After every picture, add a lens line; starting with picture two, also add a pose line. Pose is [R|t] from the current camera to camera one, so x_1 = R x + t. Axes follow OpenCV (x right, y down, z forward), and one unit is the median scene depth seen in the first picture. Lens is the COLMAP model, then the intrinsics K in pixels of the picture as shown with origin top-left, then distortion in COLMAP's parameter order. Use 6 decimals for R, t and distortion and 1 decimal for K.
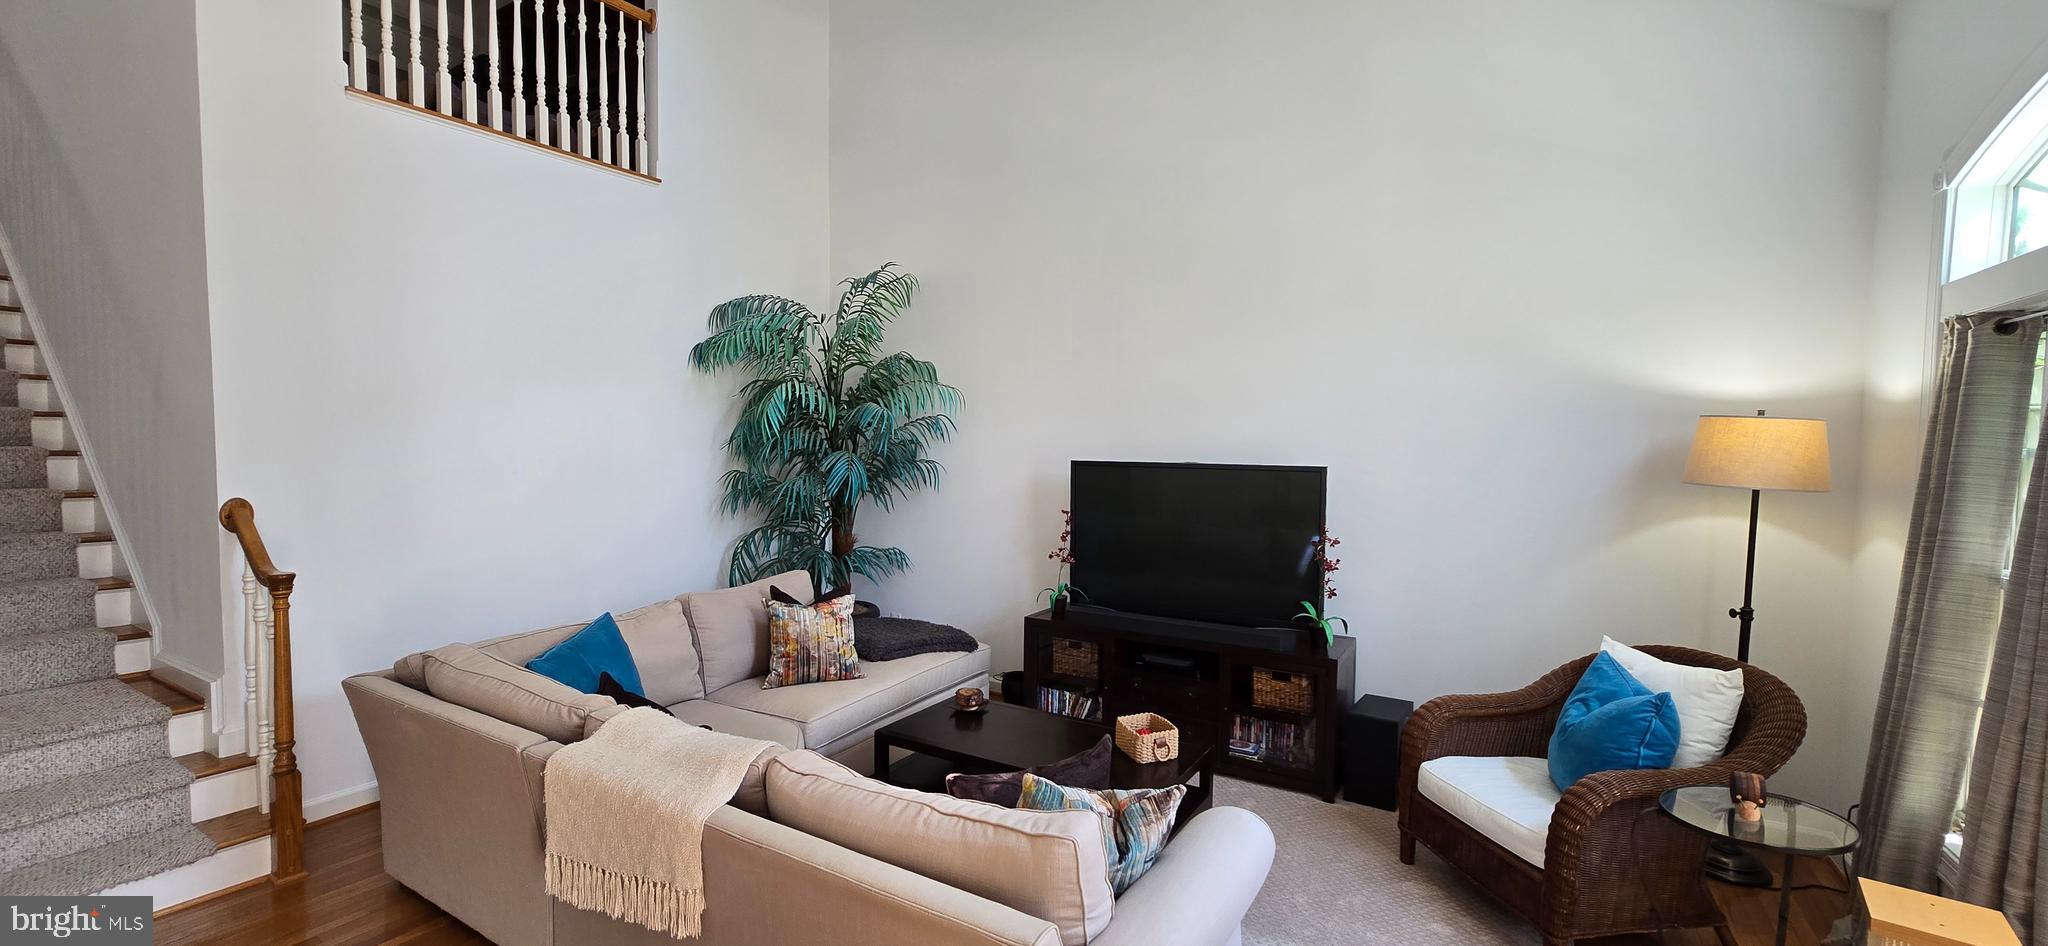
lens RADIAL K [[839.7, 0, 1014.0], [0, 839.7, 479.9], [0, 0, 1]] dist [-0.009644, 0.000519]
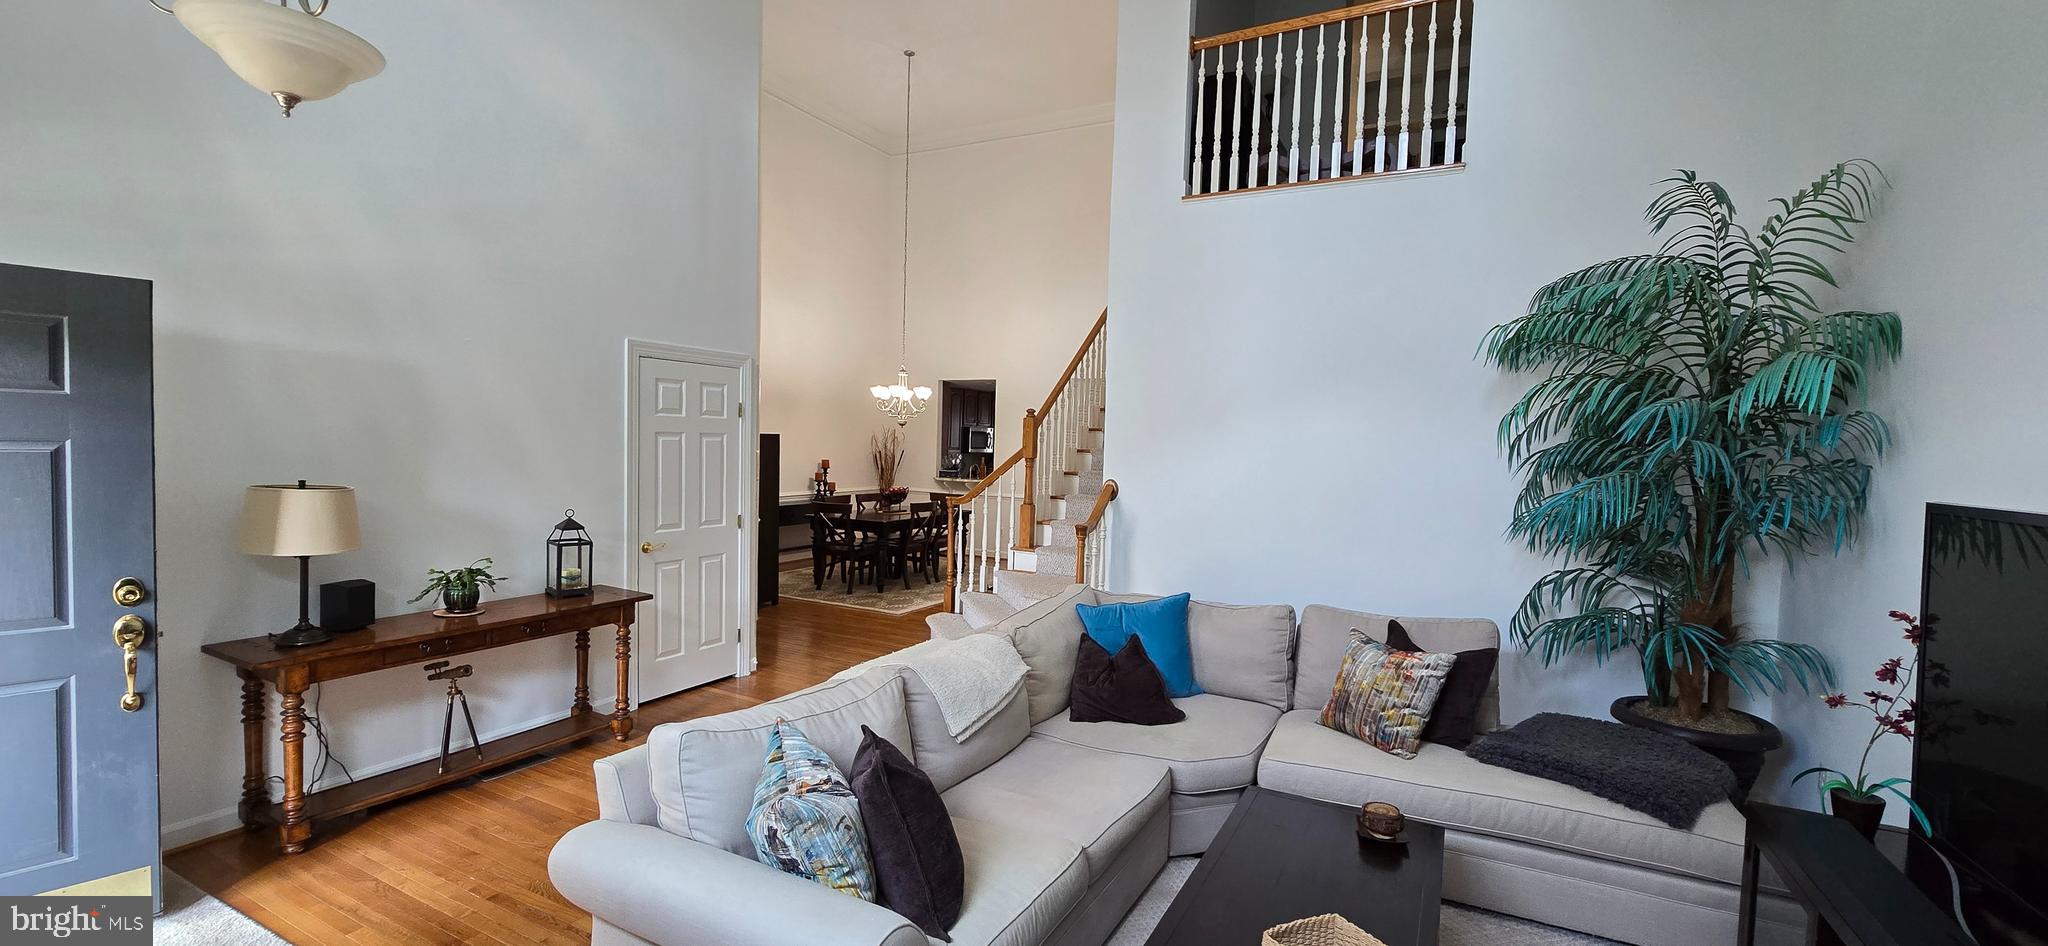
lens RADIAL K [[839.7, 0, 1014.0], [0, 839.7, 479.9], [0, 0, 1]] dist [-0.009644, 0.000519]
pose [[0.043106, 0.041356, -0.998214, 0.477471], [-0.064259, 0.997189, 0.038539, -0.020575], [0.997002, 0.062483, 0.045643, 0.508652]]
